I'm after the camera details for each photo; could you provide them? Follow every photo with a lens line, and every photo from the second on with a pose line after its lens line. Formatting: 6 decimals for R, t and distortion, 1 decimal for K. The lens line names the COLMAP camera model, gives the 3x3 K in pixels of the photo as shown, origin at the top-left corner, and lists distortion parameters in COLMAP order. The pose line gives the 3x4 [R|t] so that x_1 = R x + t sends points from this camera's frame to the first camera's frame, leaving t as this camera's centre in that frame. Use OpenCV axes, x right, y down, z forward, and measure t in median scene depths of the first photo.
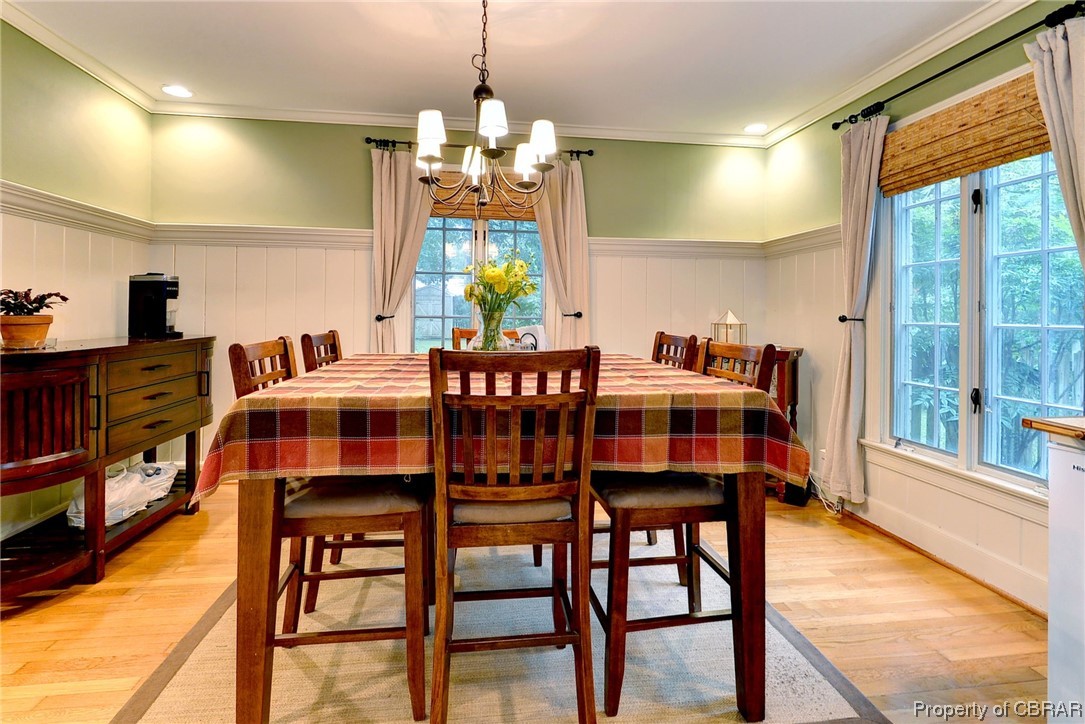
lens RADIAL K [[533.8, 0, 546.3], [0, 533.8, 306.4], [0, 0, 1]] dist [0.017357, -0.002817]
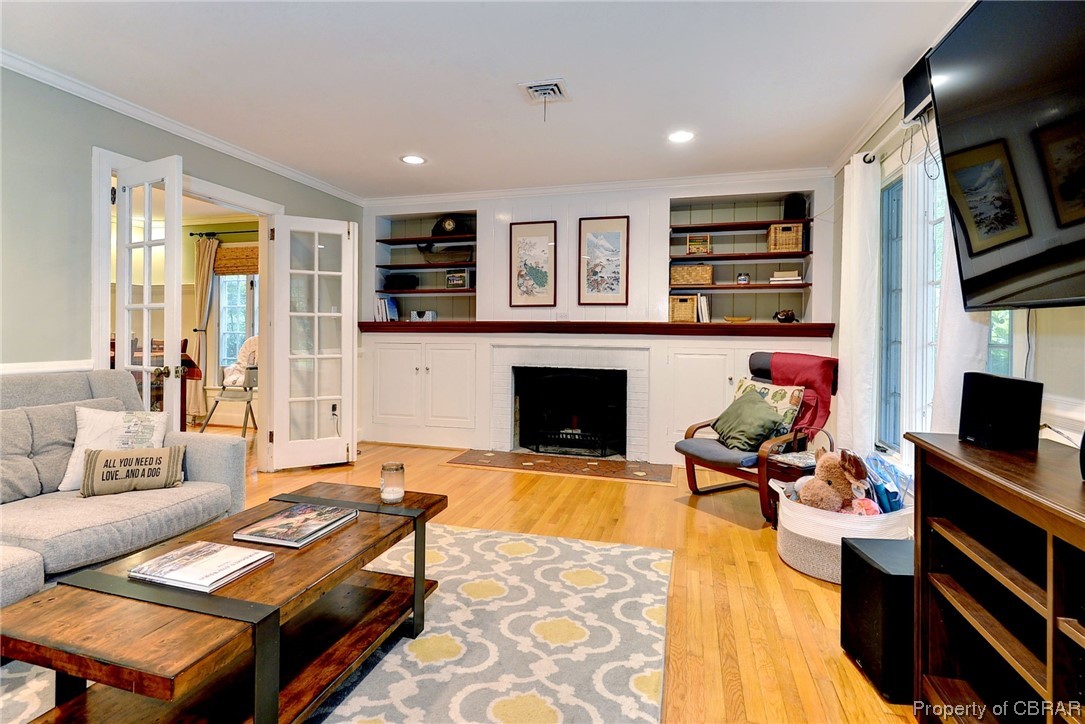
lens RADIAL K [[523.1, 0, 543.1], [0, 523.1, 330.4], [0, 0, 1]] dist [-0.000301, -0.000438]
pose [[0.404755, -0.004906, 0.914412, -0.796850], [-0.012835, 0.999857, 0.011046, -0.016962], [-0.914335, -0.016207, 0.404634, -1.107789]]
